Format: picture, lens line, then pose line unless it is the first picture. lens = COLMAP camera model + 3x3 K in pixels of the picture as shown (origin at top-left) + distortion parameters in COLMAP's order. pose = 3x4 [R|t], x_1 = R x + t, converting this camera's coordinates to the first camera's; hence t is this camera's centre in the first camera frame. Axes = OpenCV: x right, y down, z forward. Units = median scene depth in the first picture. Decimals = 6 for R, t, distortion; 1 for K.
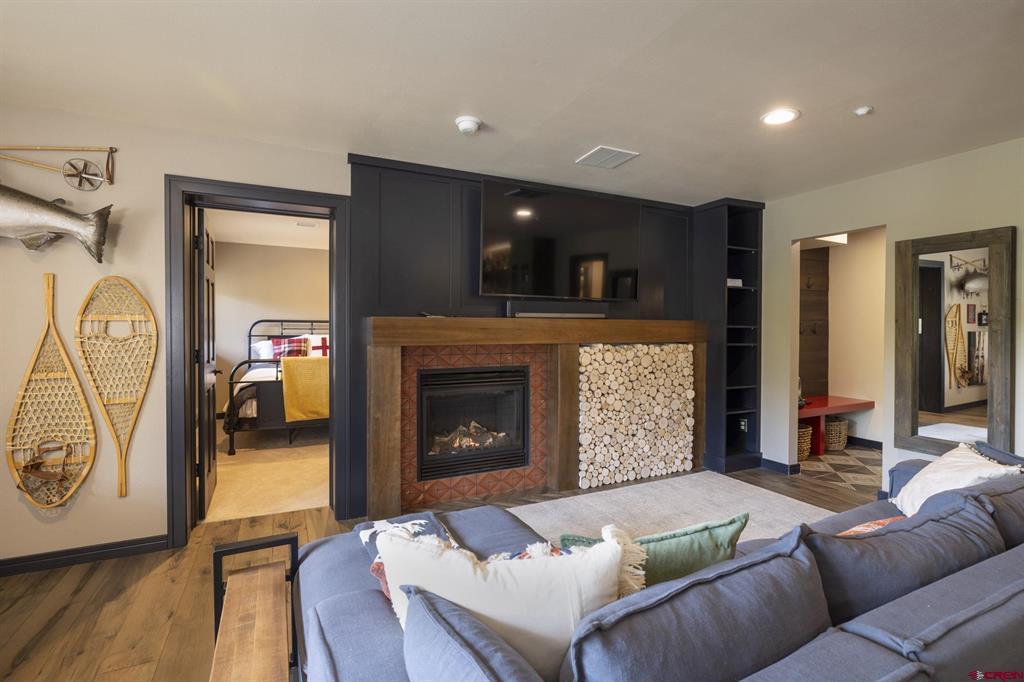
lens RADIAL K [[477.2, 0, 510.8], [0, 477.2, 334.1], [0, 0, 1]] dist [0.001851, 0.000497]
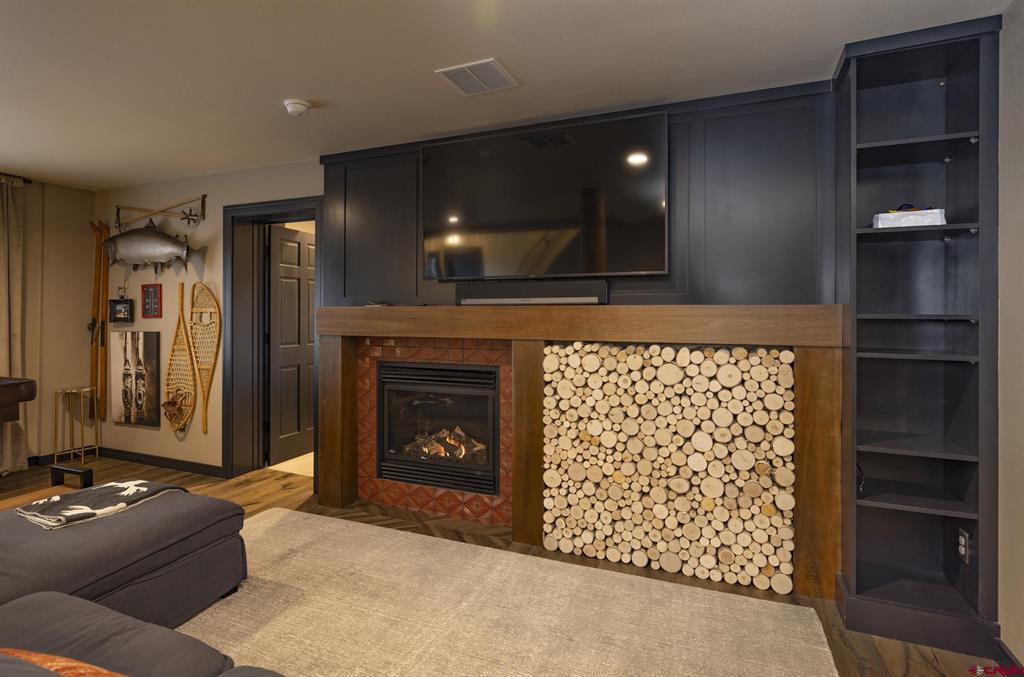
lens RADIAL K [[539.9, 0, 478.0], [0, 539.9, 316.6], [0, 0, 1]] dist [0.006408, 0.000939]
pose [[0.640477, -0.000360, -0.767977, 0.678728], [-0.012619, 0.999860, -0.010992, -0.005151], [0.767874, 0.016731, 0.640383, 0.403584]]
